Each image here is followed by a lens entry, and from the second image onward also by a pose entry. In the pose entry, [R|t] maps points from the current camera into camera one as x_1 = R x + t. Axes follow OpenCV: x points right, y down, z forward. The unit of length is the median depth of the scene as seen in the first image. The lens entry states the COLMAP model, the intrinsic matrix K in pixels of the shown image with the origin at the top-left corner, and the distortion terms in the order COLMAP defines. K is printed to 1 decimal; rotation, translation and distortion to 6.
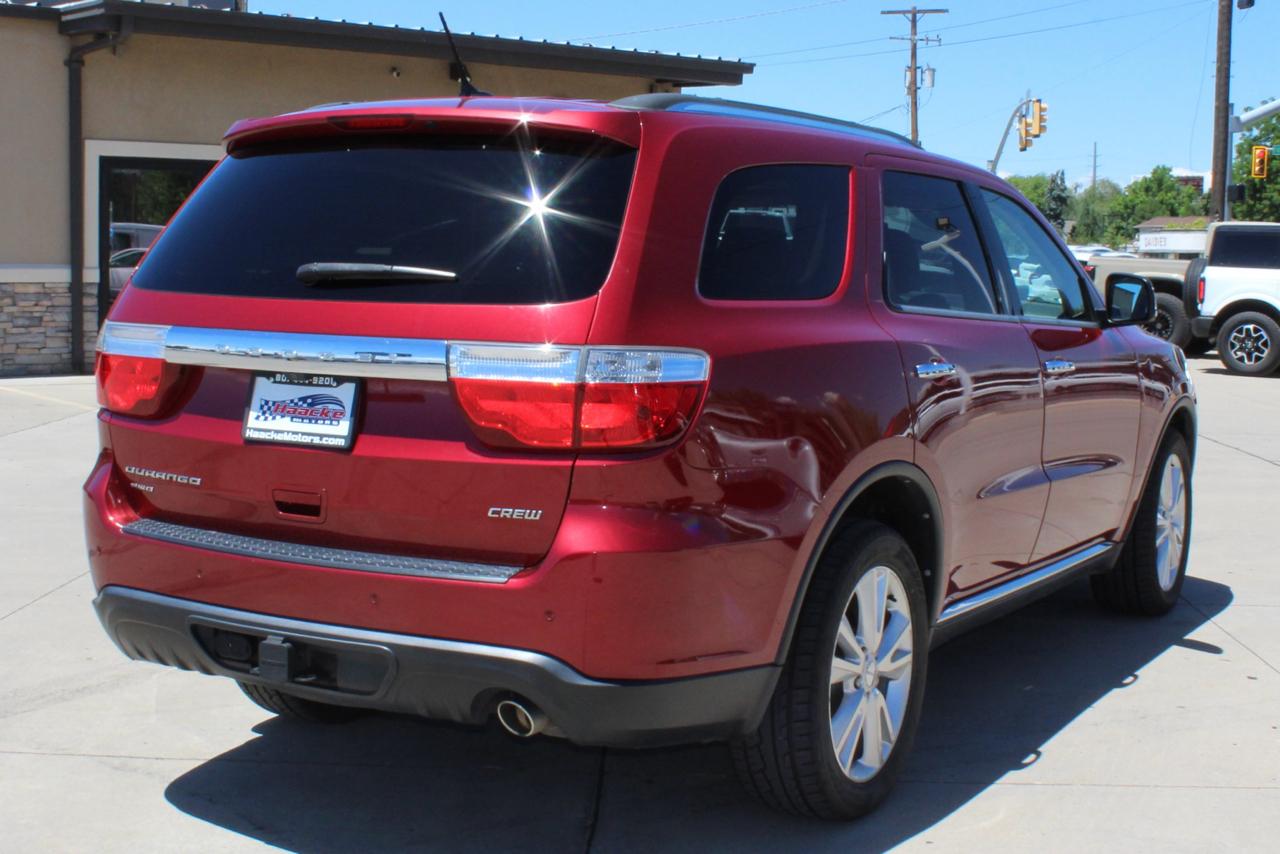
lens RADIAL K [[1859.4, 0, 609.5], [0, 1859.4, 425.6], [0, 0, 1]] dist [-0.114985, 0.037768]
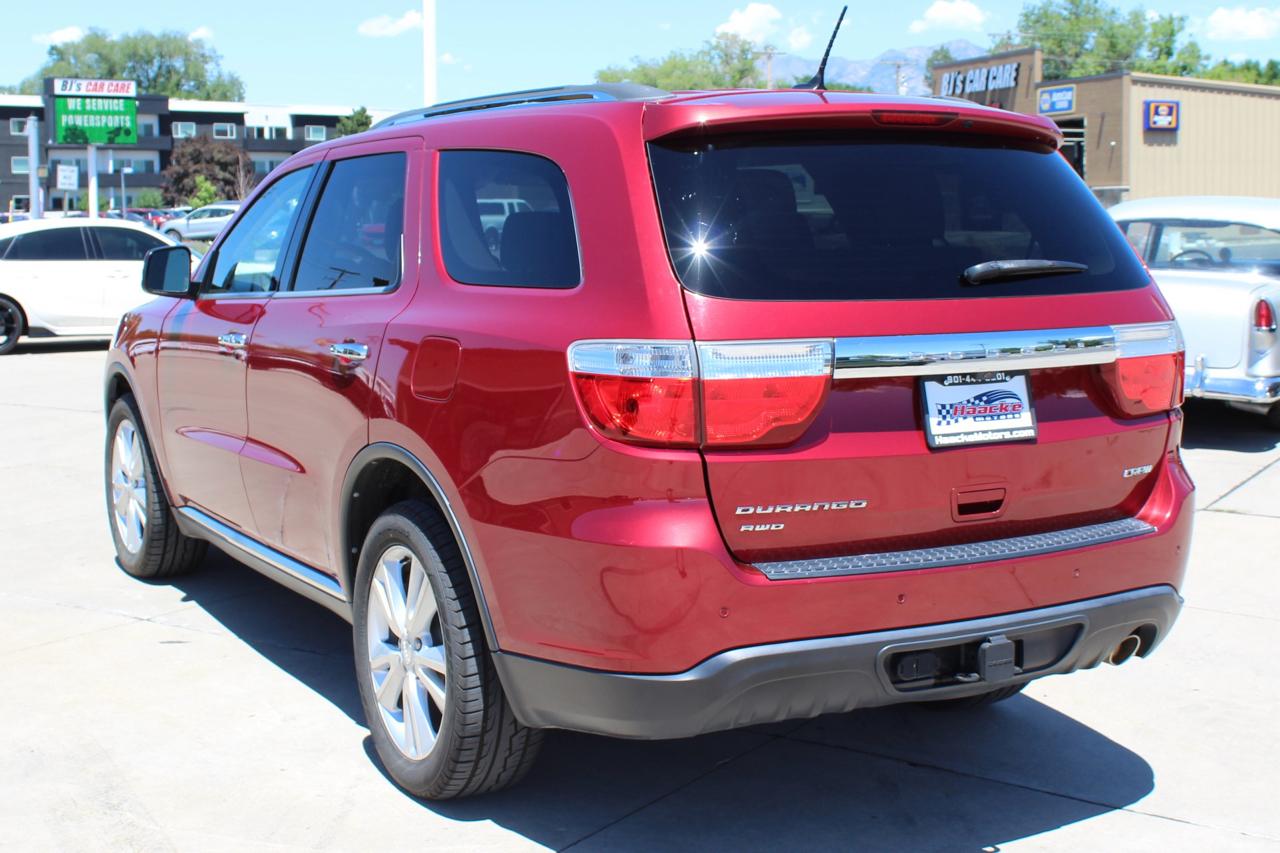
lens RADIAL K [[1771.7, 0, 638.7], [0, 1771.7, 426.8], [0, 0, 1]] dist [-0.116901, 0.040425]
pose [[0.501886, -0.127939, 0.855419, -1.043015], [0.097418, 0.991068, 0.091070, -0.100317], [-0.859430, 0.037627, 0.509867, 0.655529]]
